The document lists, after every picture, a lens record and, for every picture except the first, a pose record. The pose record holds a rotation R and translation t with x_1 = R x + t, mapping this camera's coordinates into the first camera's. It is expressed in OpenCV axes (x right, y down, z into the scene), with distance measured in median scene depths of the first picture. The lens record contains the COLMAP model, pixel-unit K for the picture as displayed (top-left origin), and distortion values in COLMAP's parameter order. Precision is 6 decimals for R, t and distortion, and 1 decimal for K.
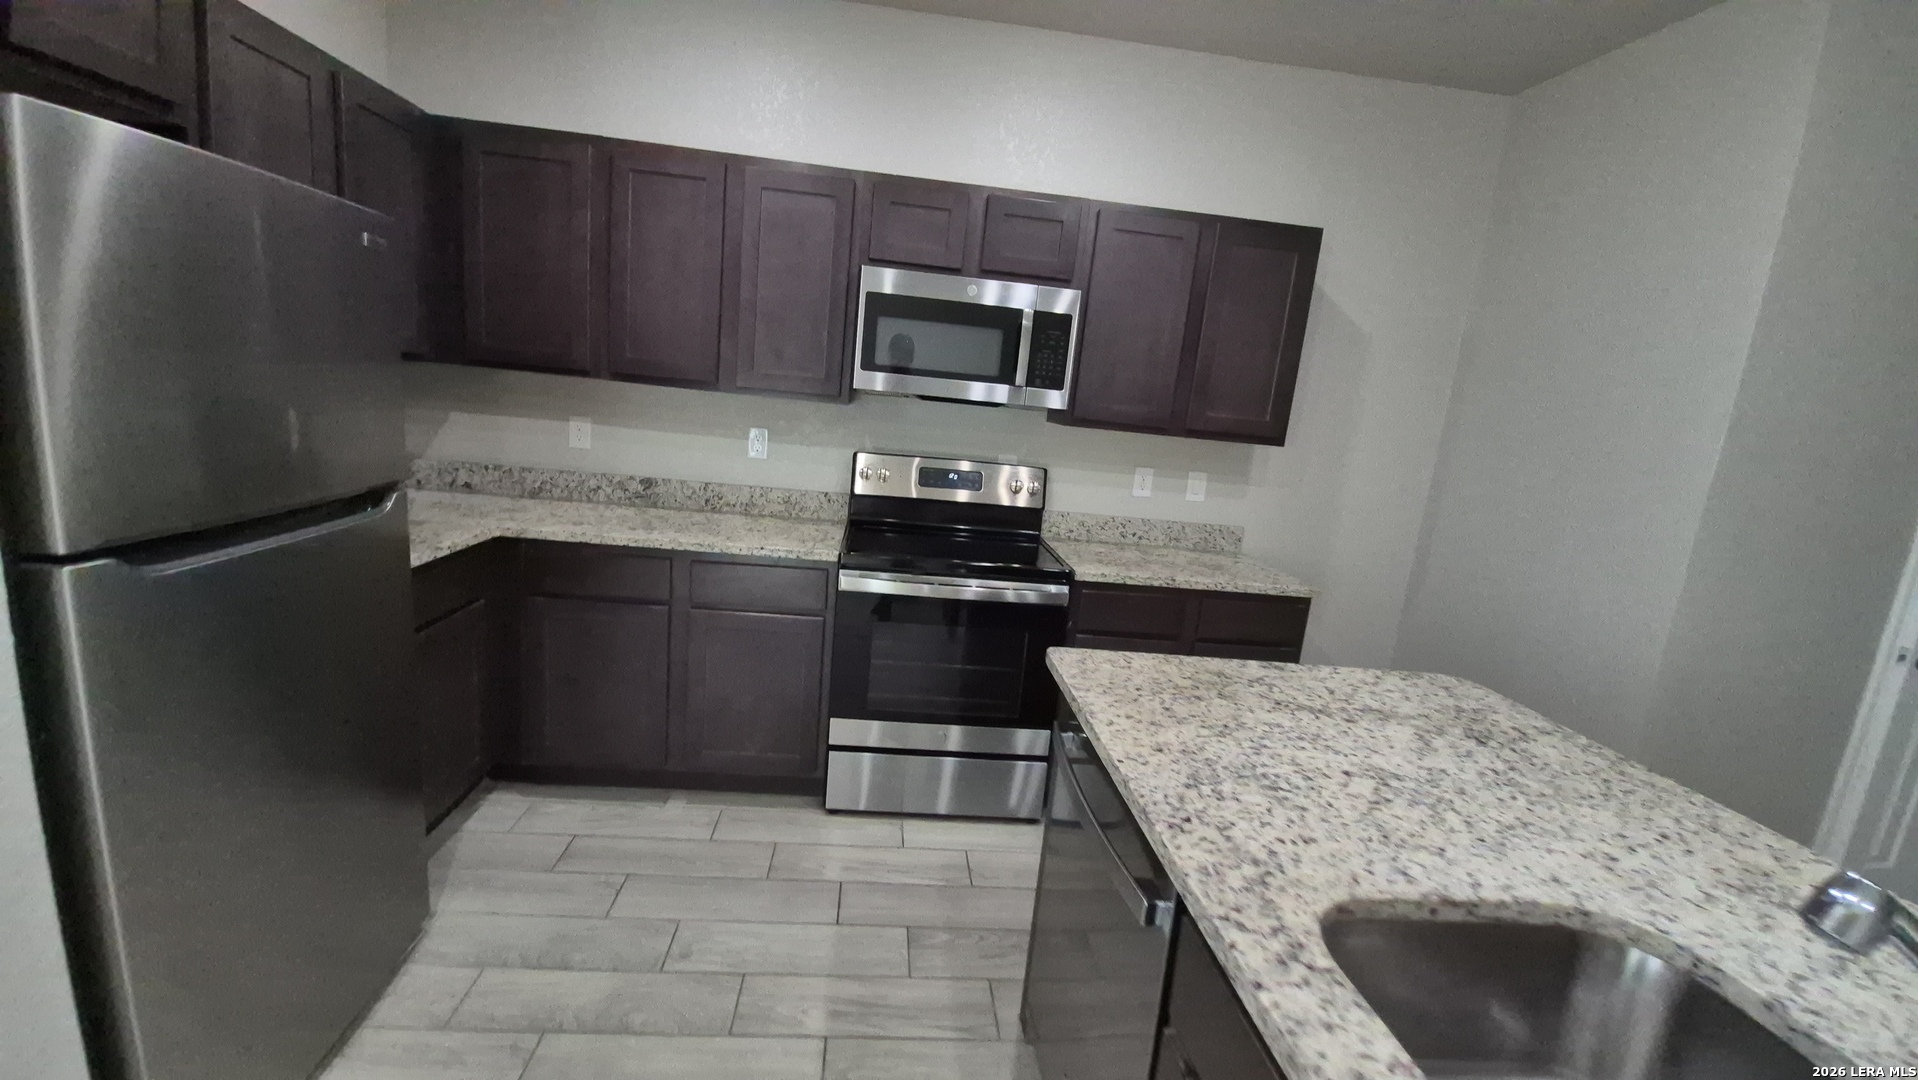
lens RADIAL K [[757.7, 0, 941.9], [0, 757.7, 554.9], [0, 0, 1]] dist [-0.001277, -0.004046]
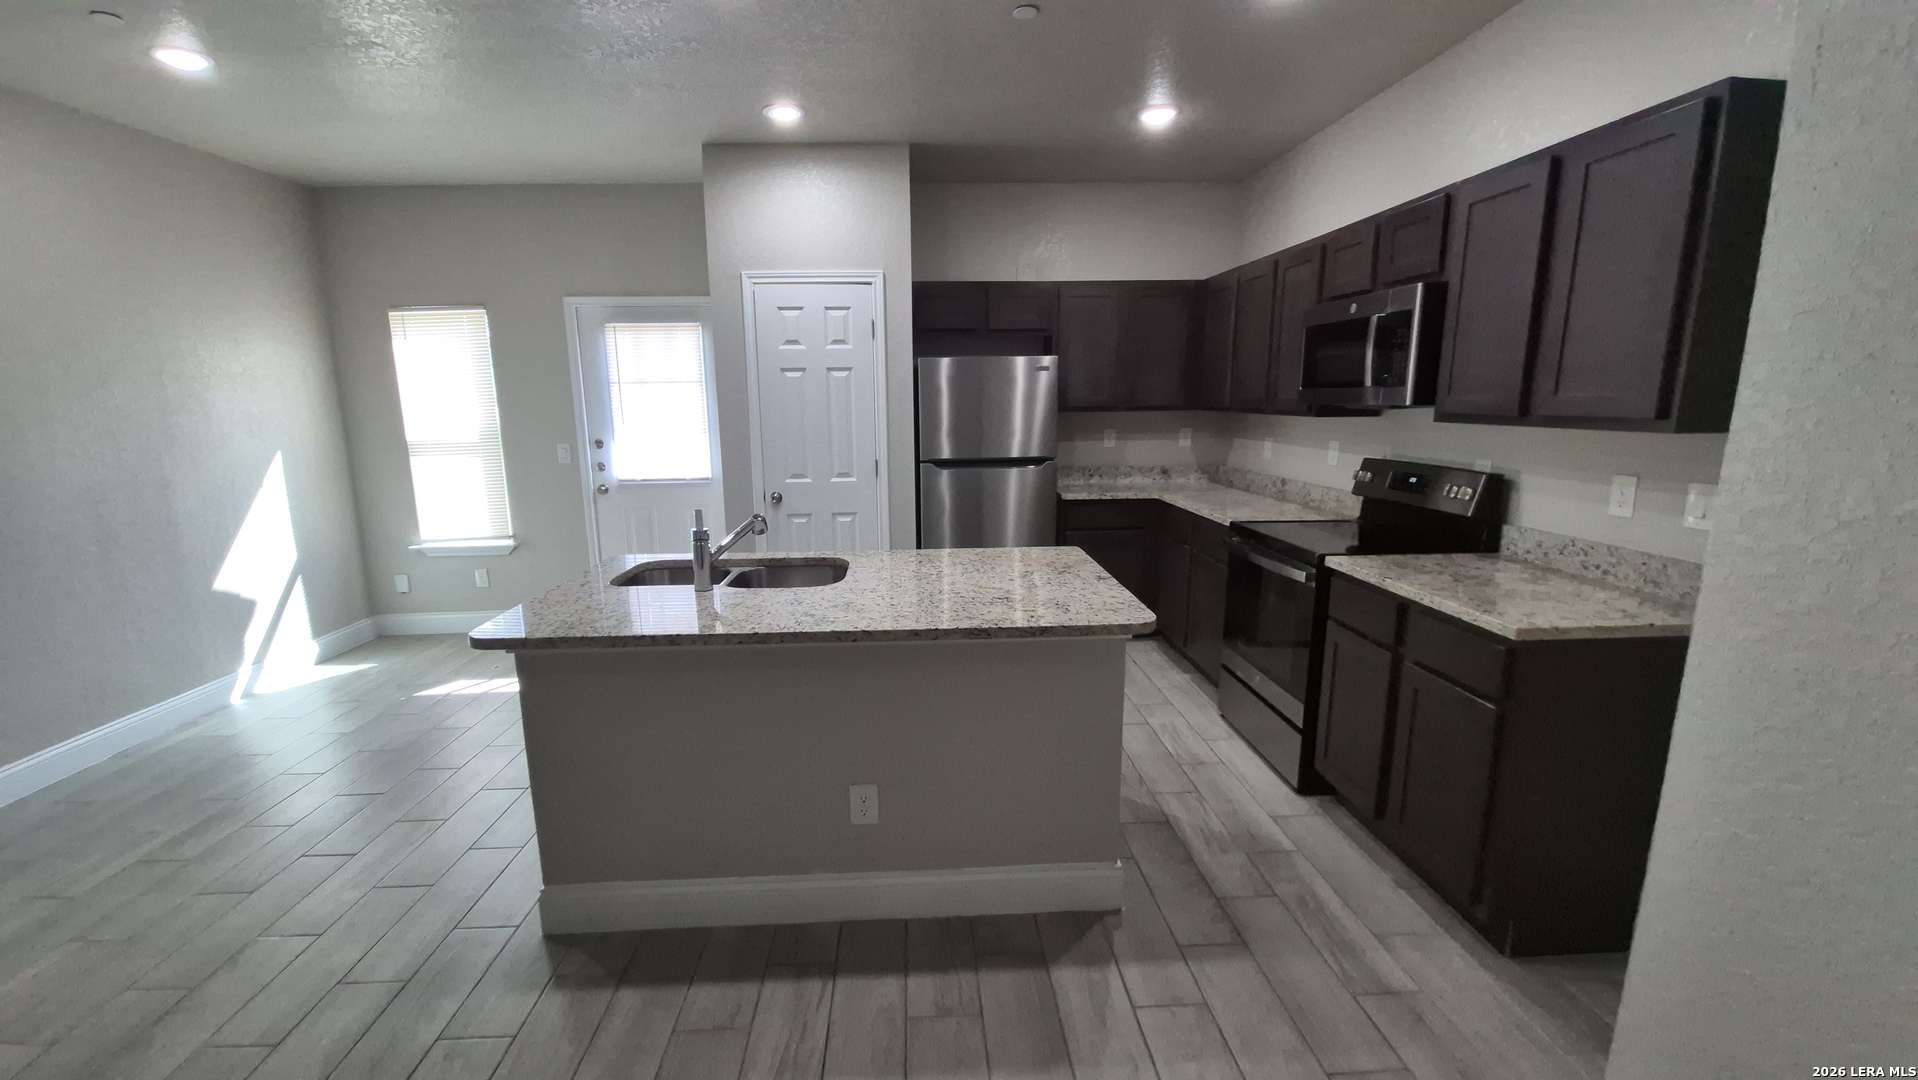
lens RADIAL K [[755.2, 0, 945.5], [0, 755.2, 550.8], [0, 0, 1]] dist [-0.000811, -0.009408]
pose [[-0.016941, 0.103953, -0.994438, 1.161912], [-0.195597, 0.975020, 0.105255, 0.005756], [0.980538, 0.196292, 0.003815, 0.450268]]
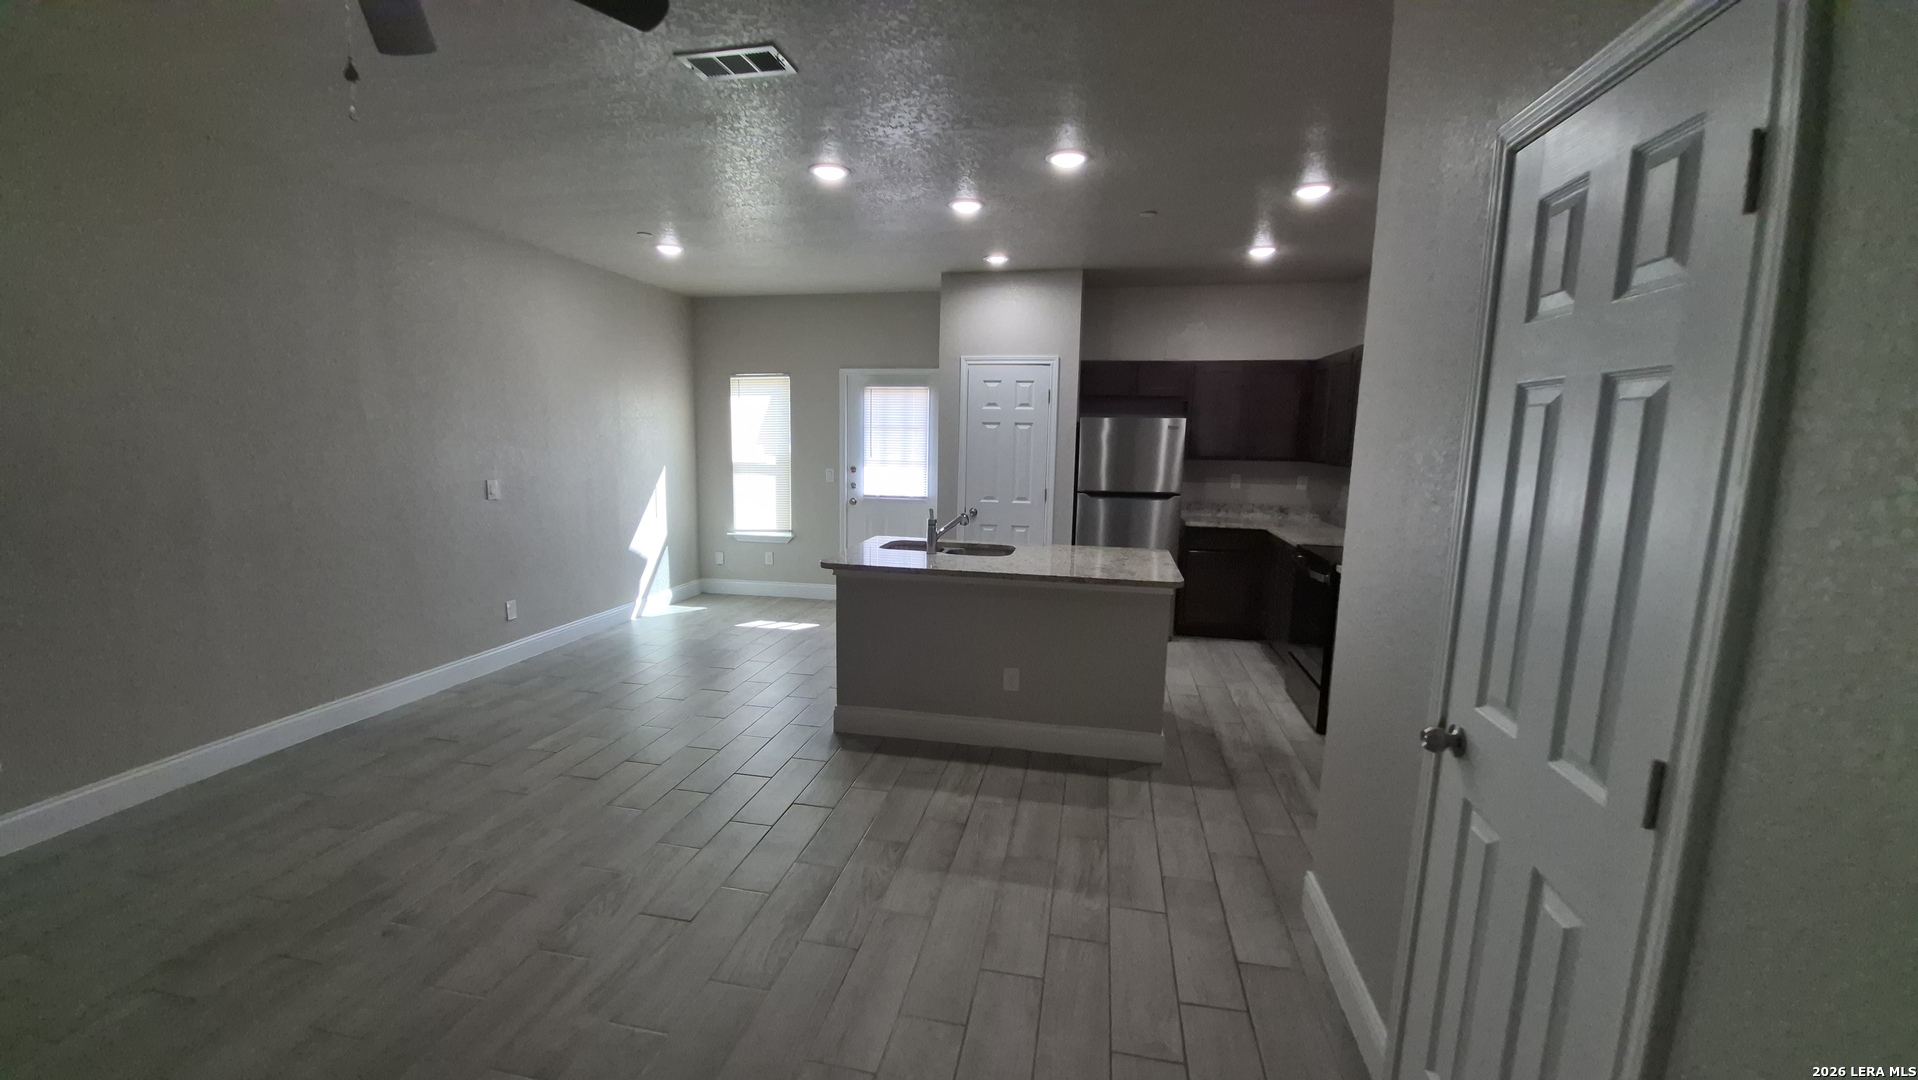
lens RADIAL K [[755.2, 0, 945.5], [0, 755.2, 550.8], [0, 0, 1]] dist [-0.000811, -0.009408]
pose [[-0.264526, 0.047900, -0.963188, 1.774286], [-0.238757, 0.964420, 0.113532, 0.008608], [0.934356, 0.260000, -0.243678, 0.588360]]
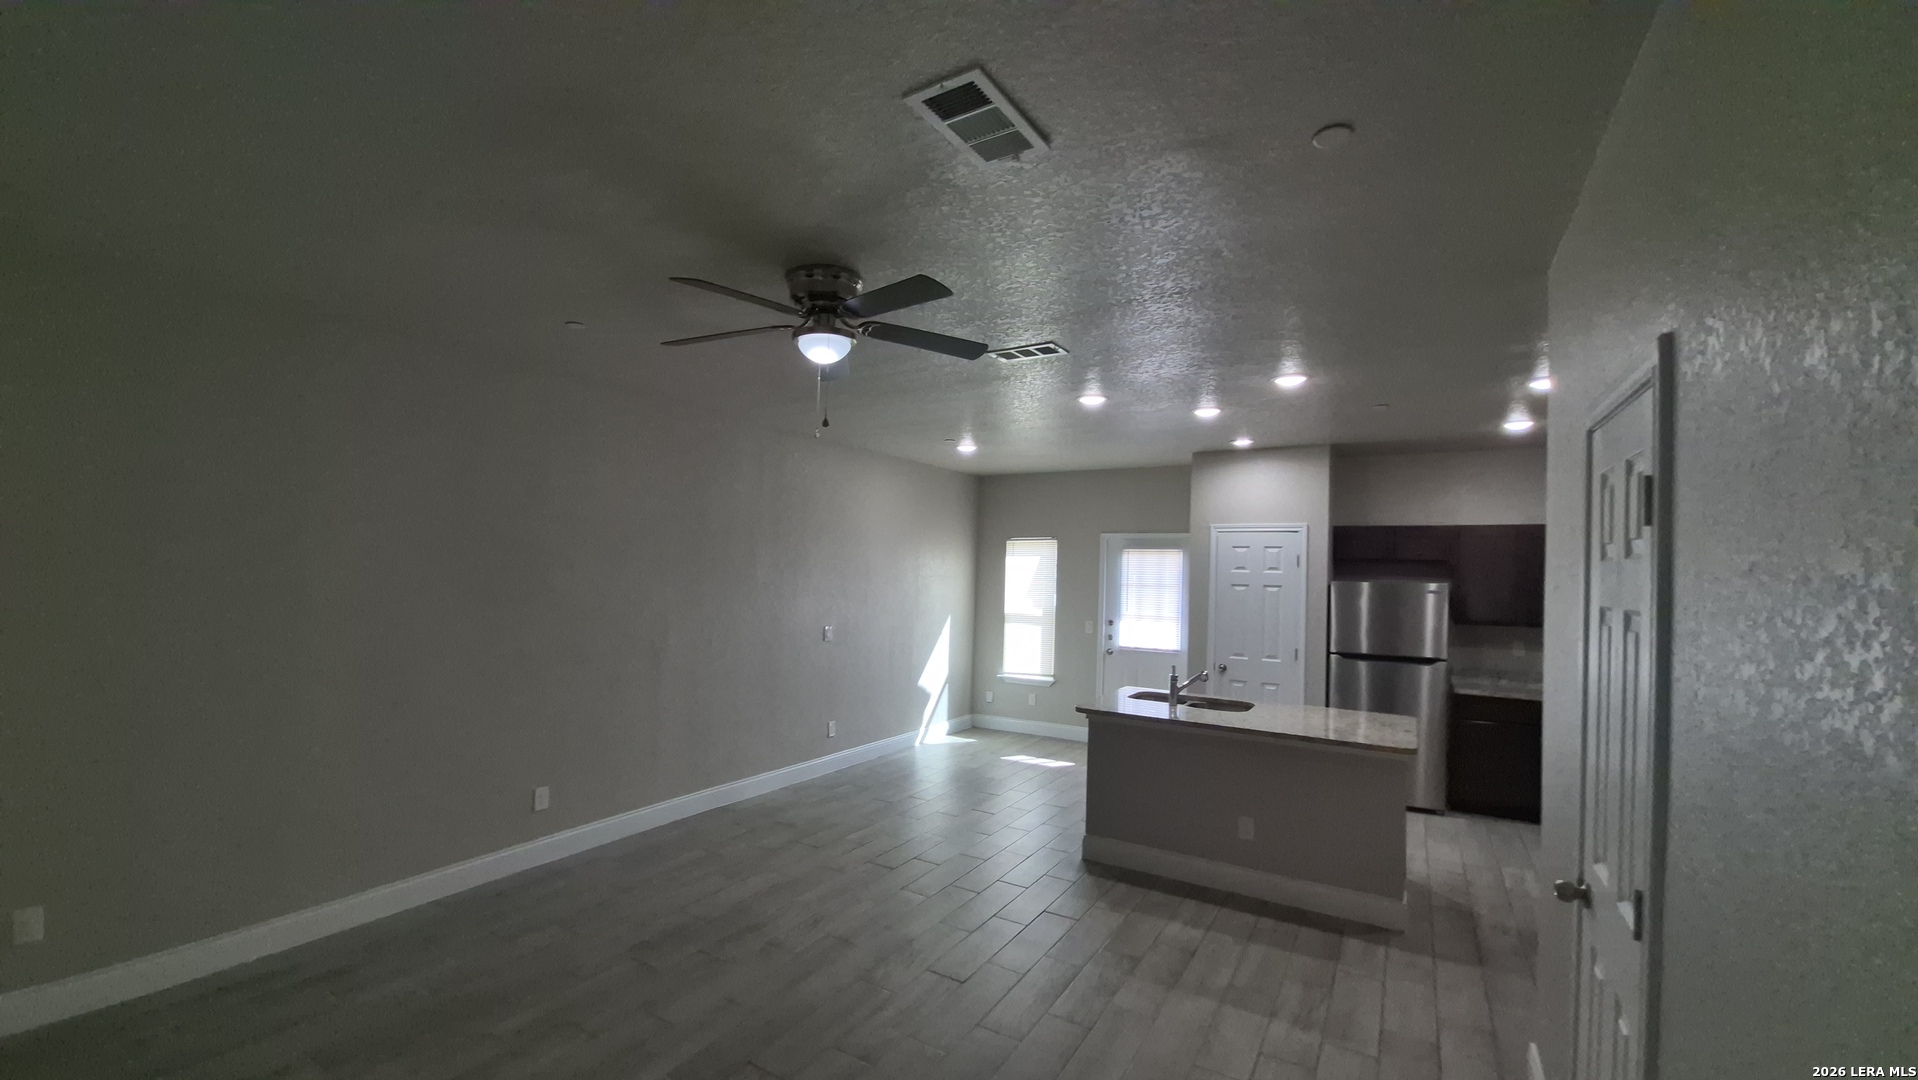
lens RADIAL K [[760.0, 0, 953.8], [0, 760.0, 555.4], [0, 0, 1]] dist [-0.000543, -0.000055]
pose [[-0.563795, -0.125291, -0.816356, 2.063629], [-0.246886, 0.968799, 0.021817, -0.054124], [0.788152, 0.213847, -0.577136, 0.727414]]
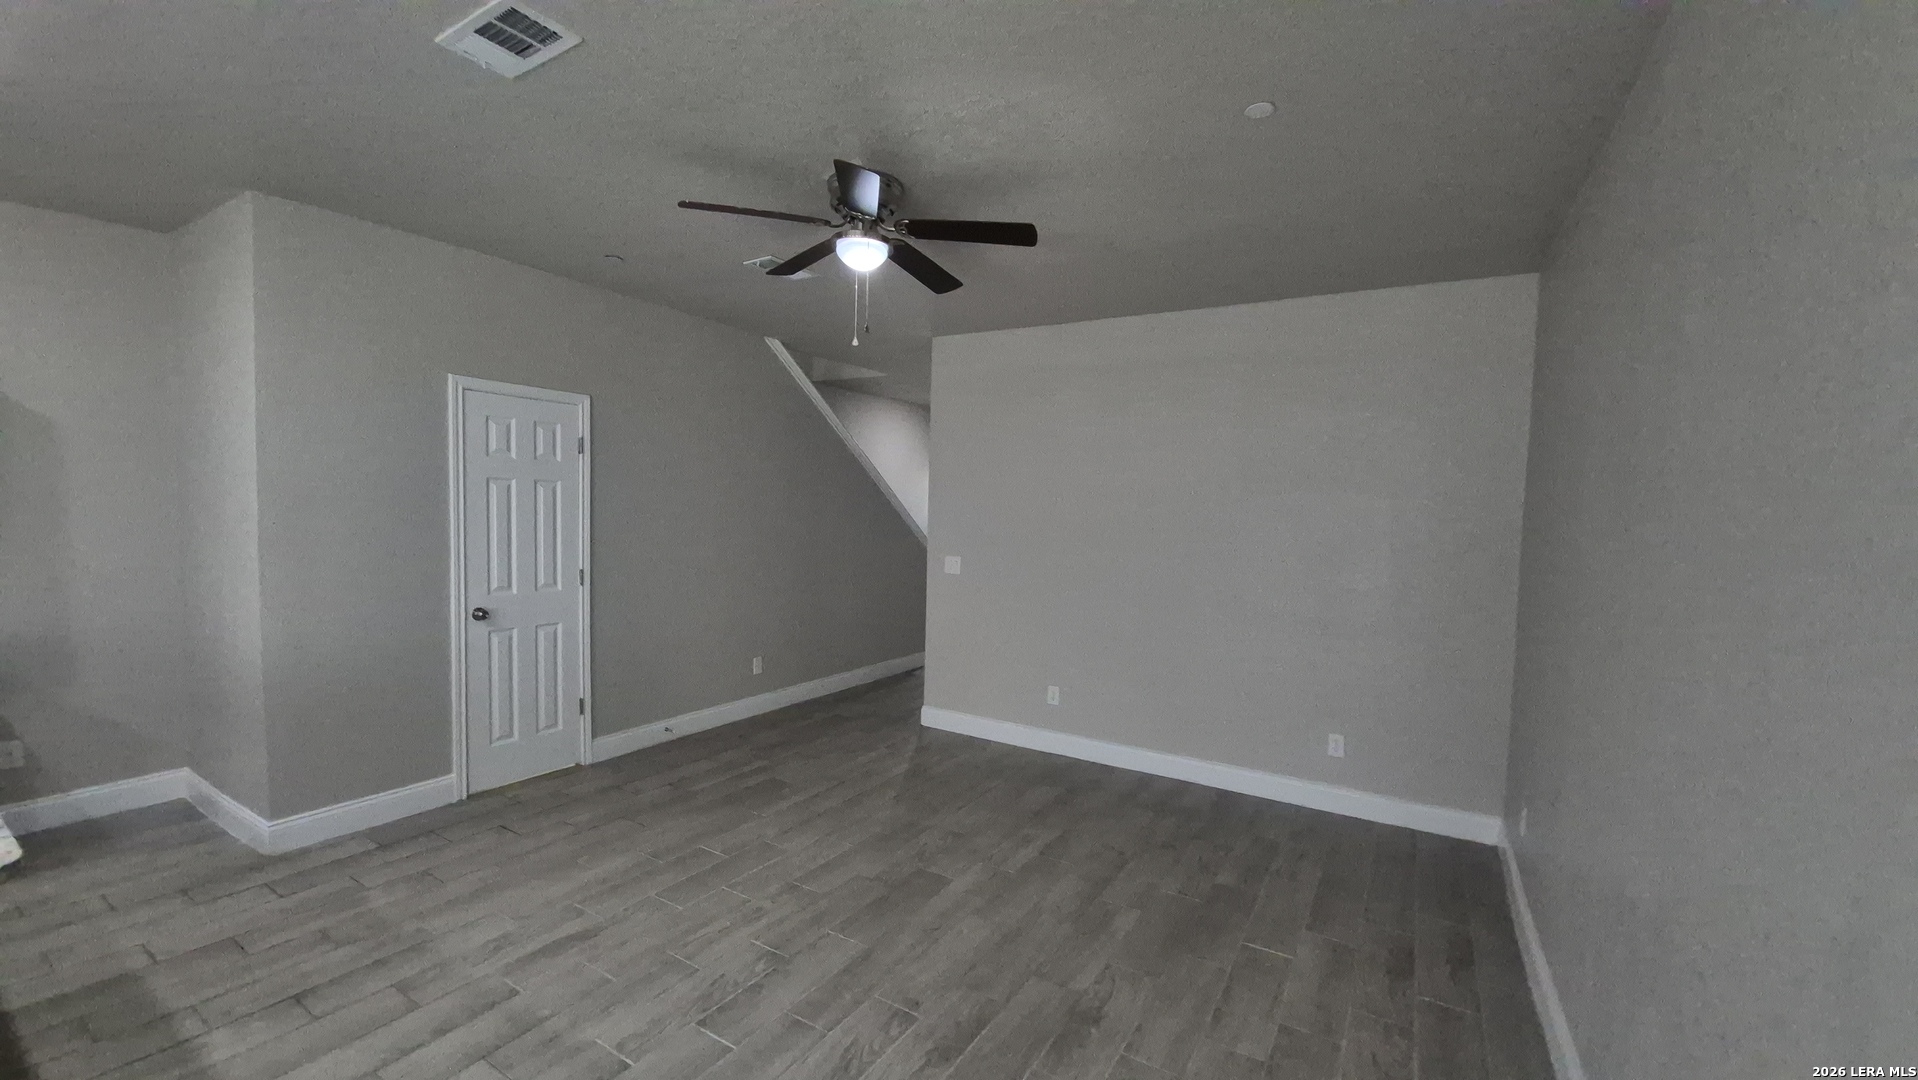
lens RADIAL K [[755.2, 0, 945.5], [0, 755.2, 550.8], [0, 0, 1]] dist [-0.000811, -0.009408]
pose [[0.583284, -0.123103, 0.802886, 0.478861], [0.189023, 0.981884, 0.013225, 0.149570], [-0.789969, 0.144050, 0.595986, -0.773572]]
